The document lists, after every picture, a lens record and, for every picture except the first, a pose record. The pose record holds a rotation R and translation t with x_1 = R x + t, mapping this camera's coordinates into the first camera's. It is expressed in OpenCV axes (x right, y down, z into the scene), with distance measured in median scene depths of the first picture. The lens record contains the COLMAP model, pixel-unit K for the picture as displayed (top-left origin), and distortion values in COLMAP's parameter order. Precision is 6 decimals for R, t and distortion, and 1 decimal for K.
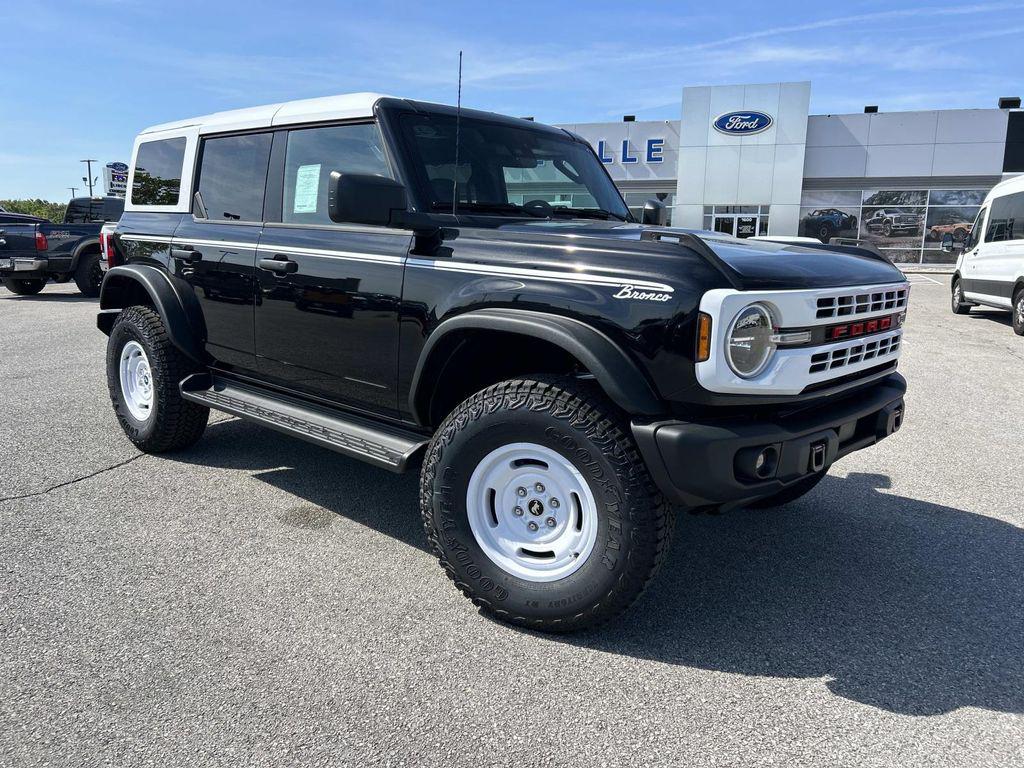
lens RADIAL K [[781.4, 0, 532.0], [0, 781.4, 374.6], [0, 0, 1]] dist [0.023363, -0.017313]
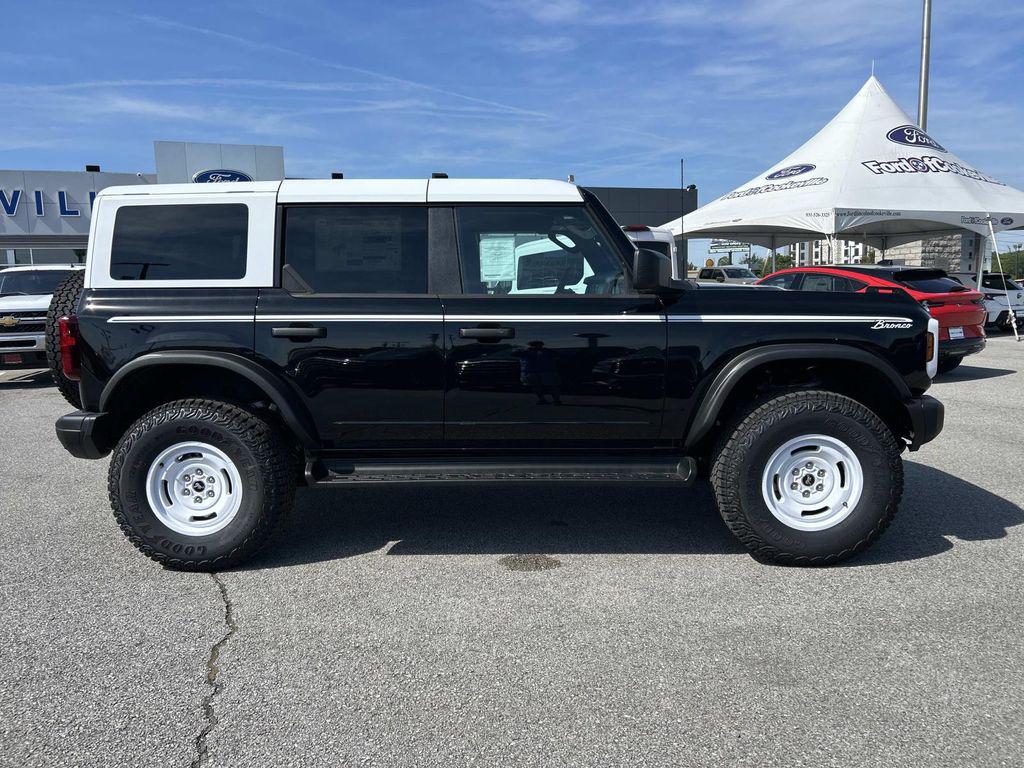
lens RADIAL K [[781.4, 0, 504.8], [0, 781.4, 378.1], [0, 0, 1]] dist [0.023363, -0.017313]
pose [[0.750555, -0.111970, 0.651253, -0.937355], [0.151930, 0.988378, -0.005165, -0.064843], [-0.643105, 0.102822, 0.758843, 0.171056]]
